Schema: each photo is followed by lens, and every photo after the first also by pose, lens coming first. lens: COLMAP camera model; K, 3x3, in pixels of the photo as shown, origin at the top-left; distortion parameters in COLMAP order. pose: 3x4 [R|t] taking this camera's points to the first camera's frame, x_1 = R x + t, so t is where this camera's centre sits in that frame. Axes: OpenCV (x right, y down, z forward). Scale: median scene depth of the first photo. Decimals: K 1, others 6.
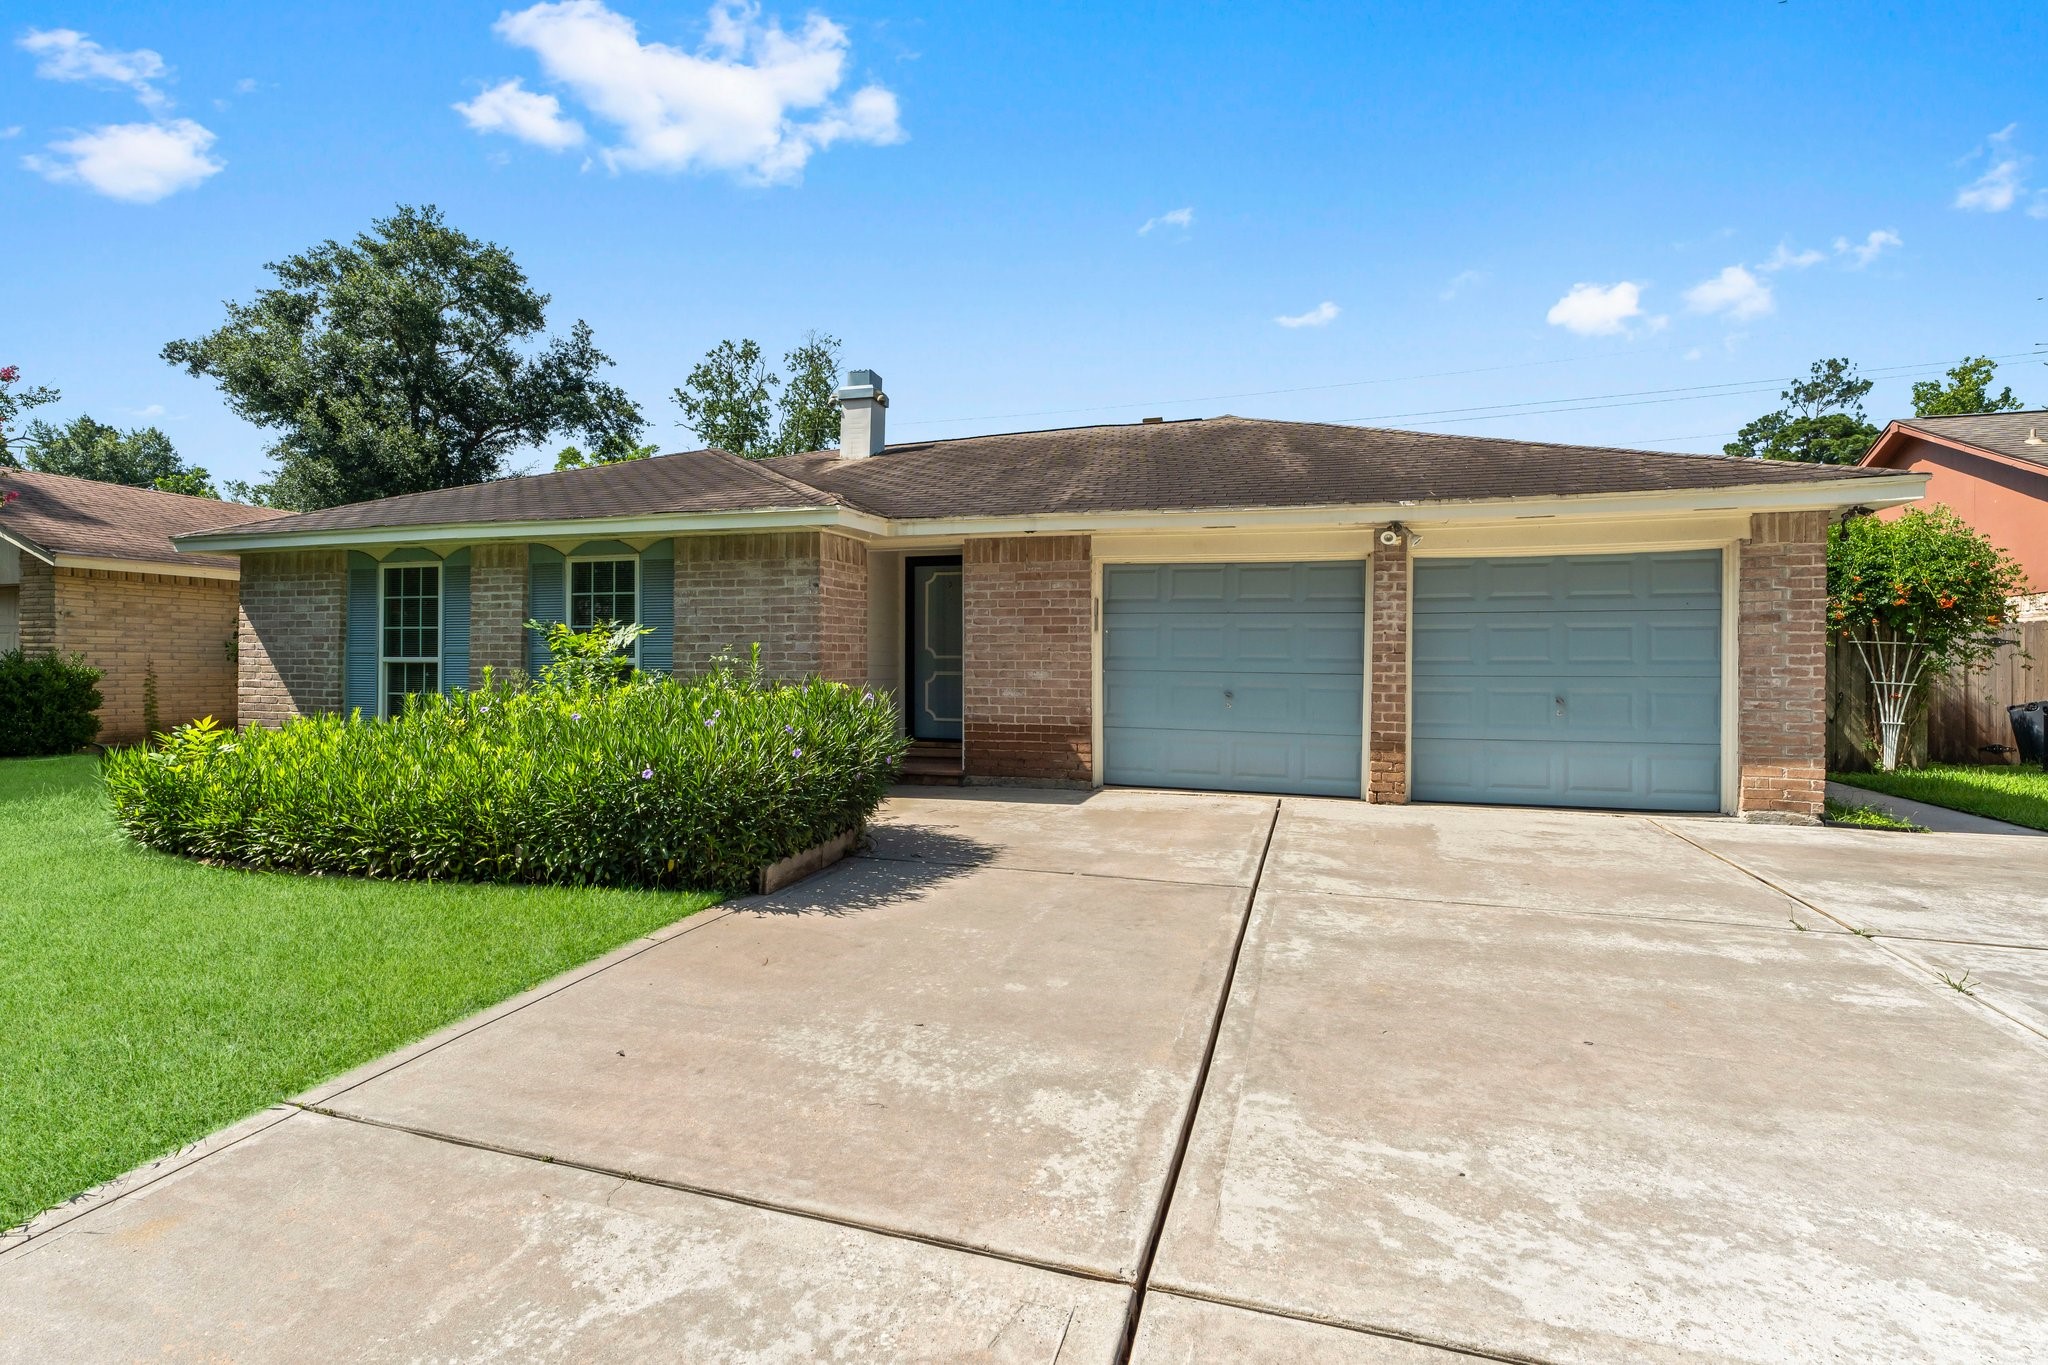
lens RADIAL K [[945.1, 0, 985.3], [0, 945.1, 671.9], [0, 0, 1]] dist [-0.002286, 0.000131]
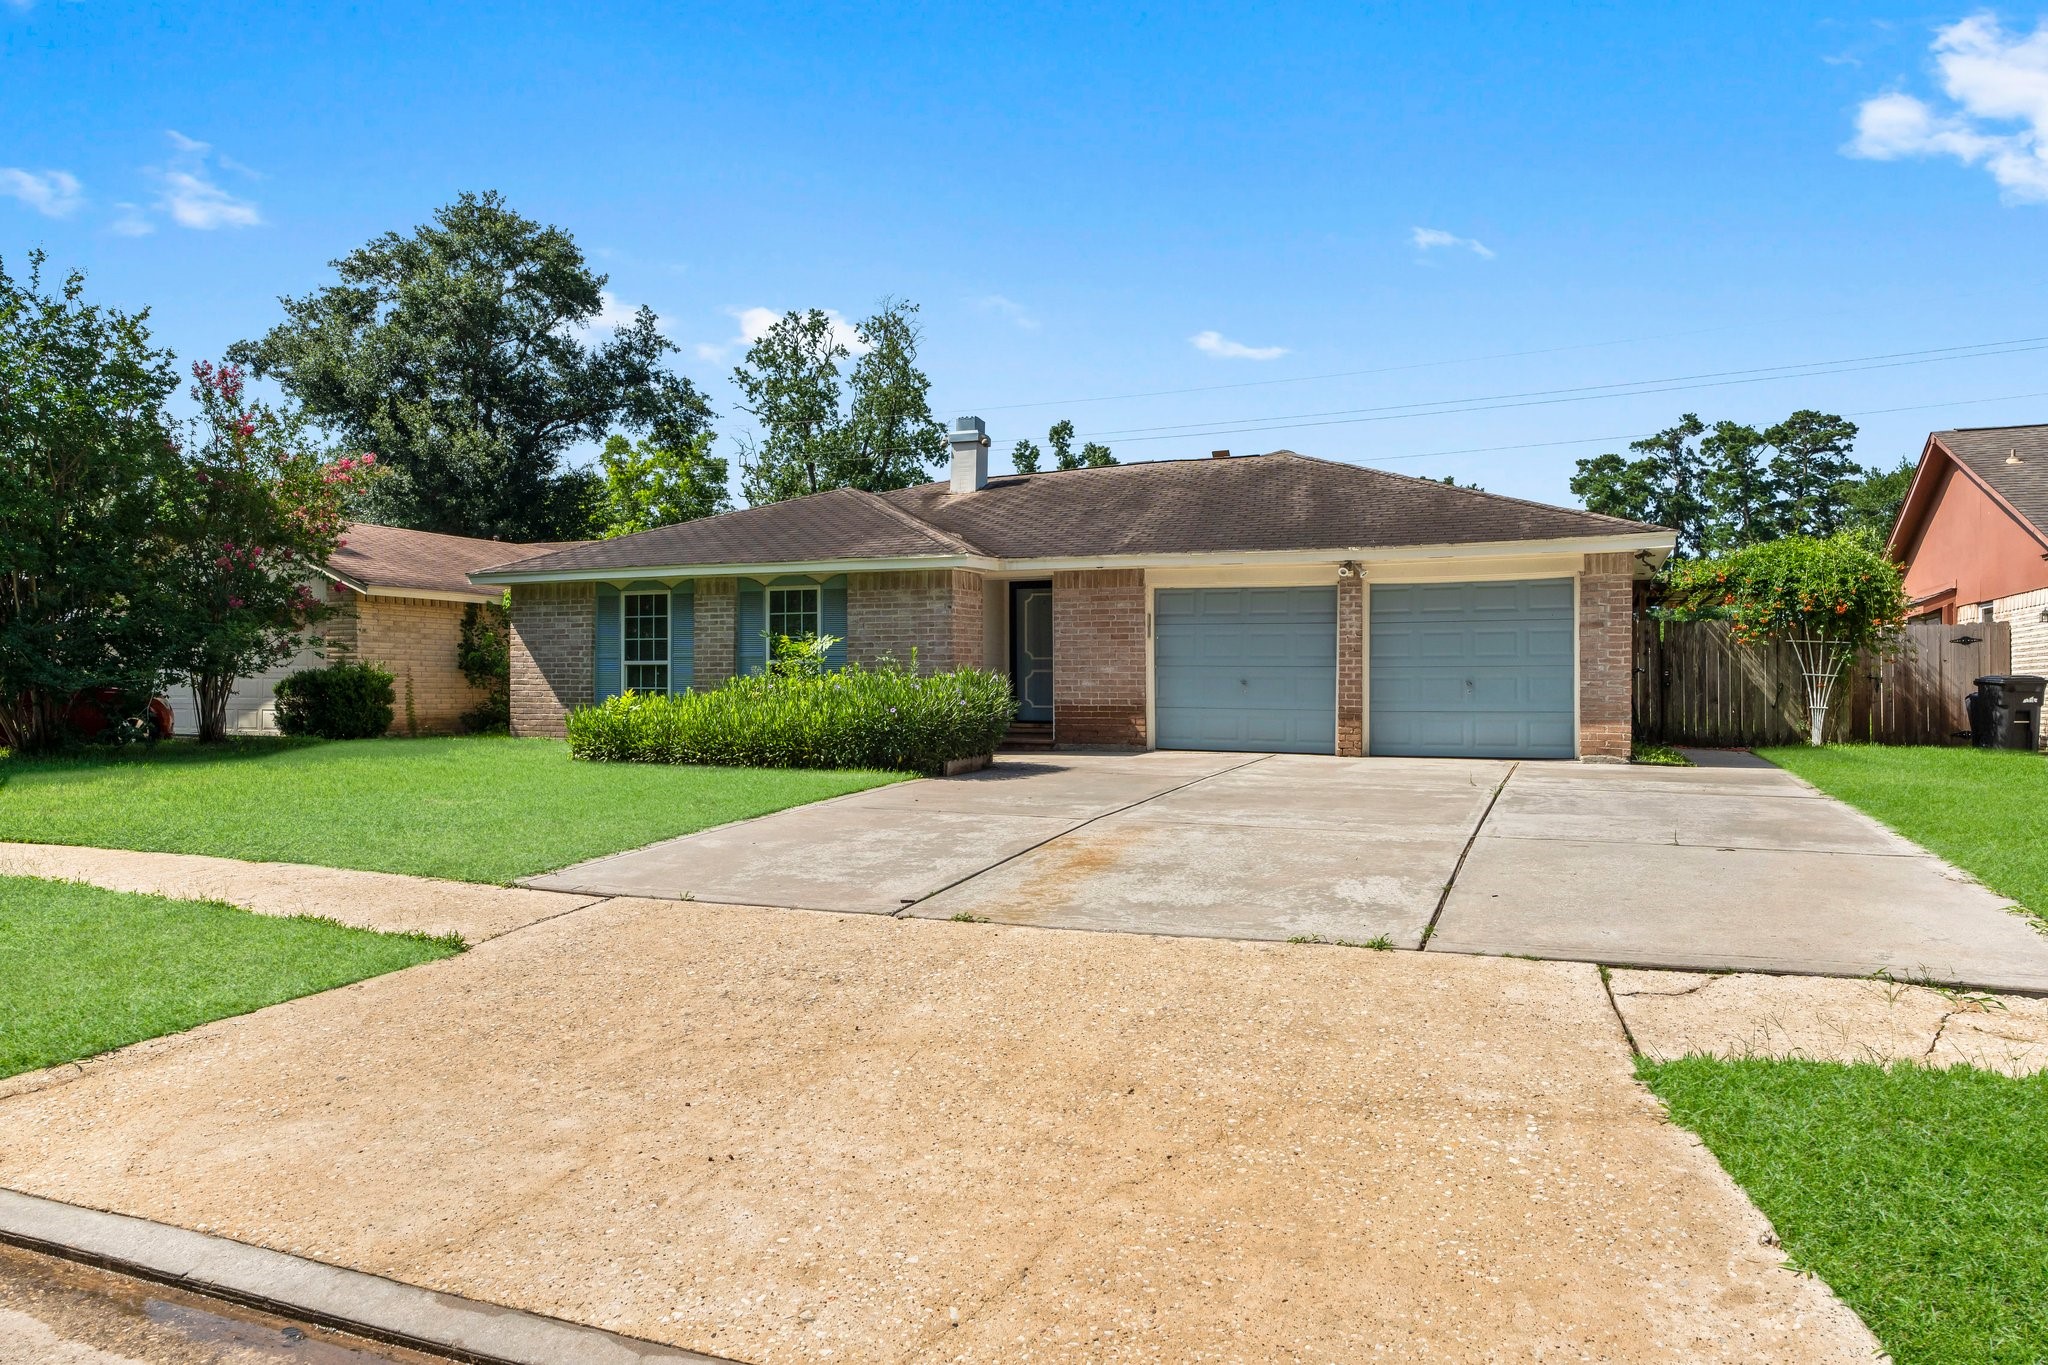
lens RADIAL K [[1301.2, 0, 1023.2], [0, 1301.2, 684.4], [0, 0, 1]] dist [0.008157, -0.000394]
pose [[0.998374, -0.006053, -0.056681, 0.036635], [0.005589, 0.999950, -0.008349, 0.036089], [0.056729, 0.008018, 0.998357, -0.816035]]
